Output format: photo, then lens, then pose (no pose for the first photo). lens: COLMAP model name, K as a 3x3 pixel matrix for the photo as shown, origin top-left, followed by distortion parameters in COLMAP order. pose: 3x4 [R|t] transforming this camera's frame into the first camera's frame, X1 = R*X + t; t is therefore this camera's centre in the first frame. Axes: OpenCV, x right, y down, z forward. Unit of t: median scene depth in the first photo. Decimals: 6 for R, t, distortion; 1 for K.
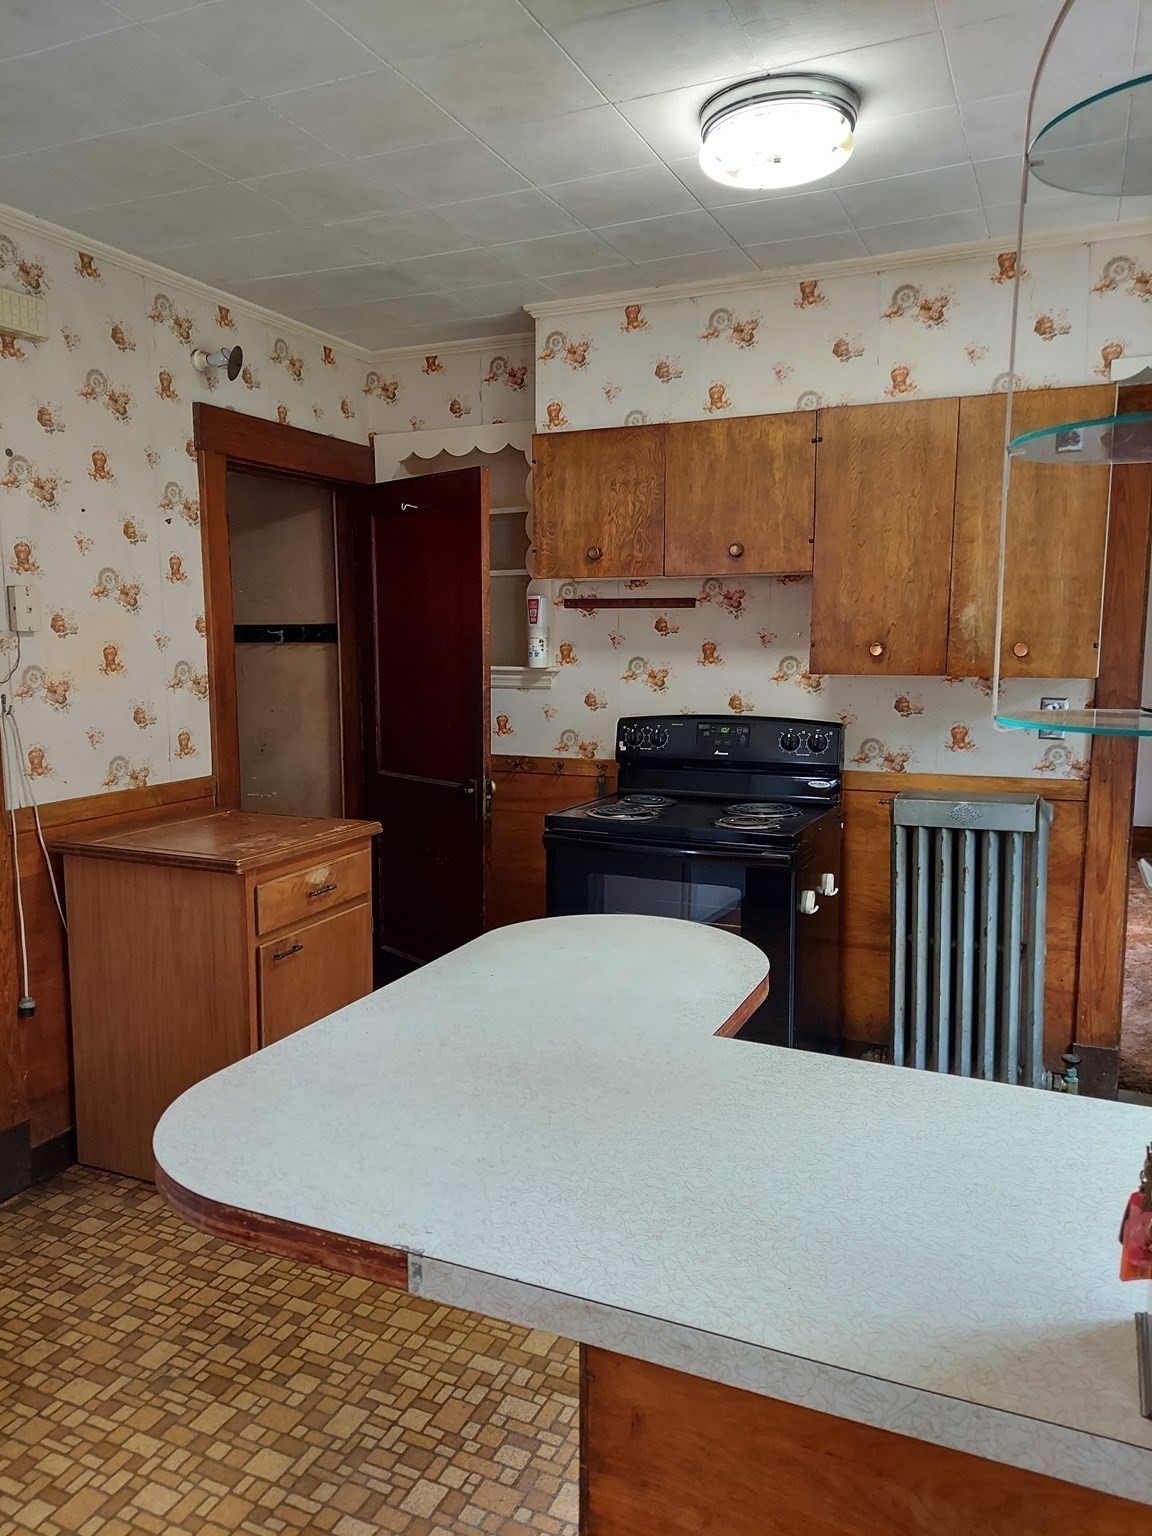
lens RADIAL K [[1106.8, 0, 537.6], [0, 1106.8, 789.5], [0, 0, 1]] dist [0.071401, -0.076255]
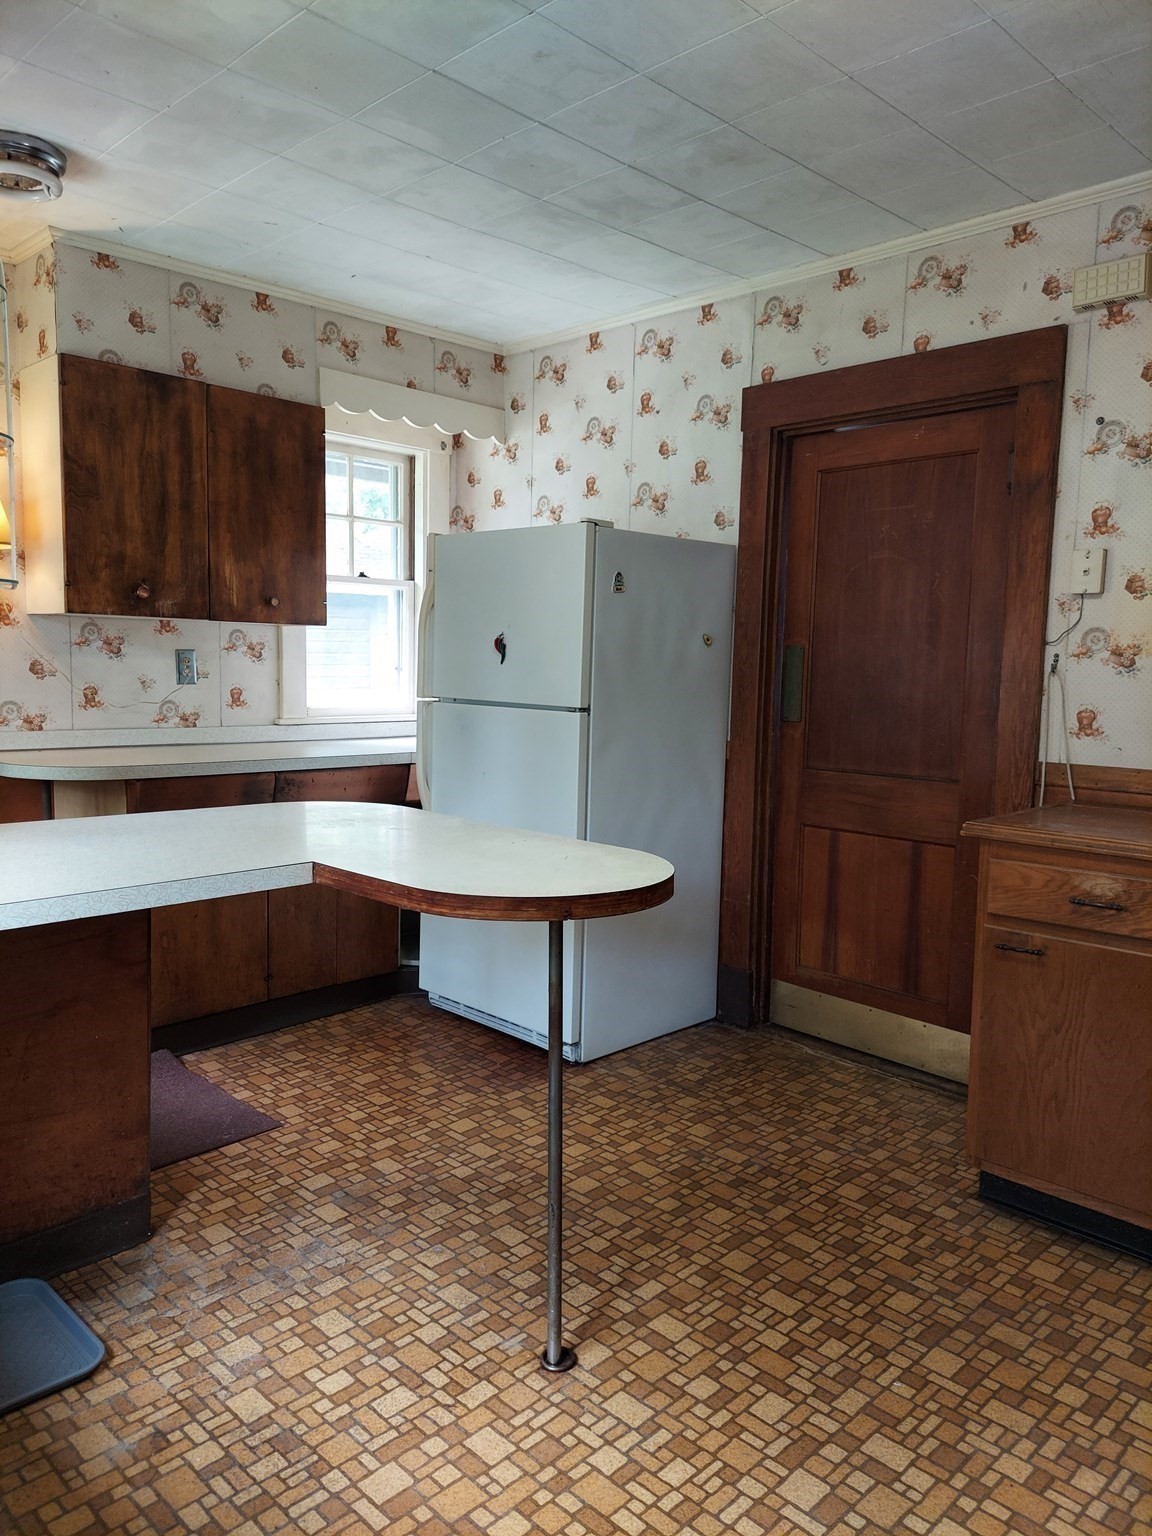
lens RADIAL K [[1106.8, 0, 547.5], [0, 1106.8, 777.3], [0, 0, 1]] dist [0.071401, -0.076255]
pose [[-0.358052, 0.102107, -0.928102, 0.803140], [-0.138281, 0.977242, 0.160861, -0.084884], [0.923405, 0.185936, -0.335784, 1.062380]]
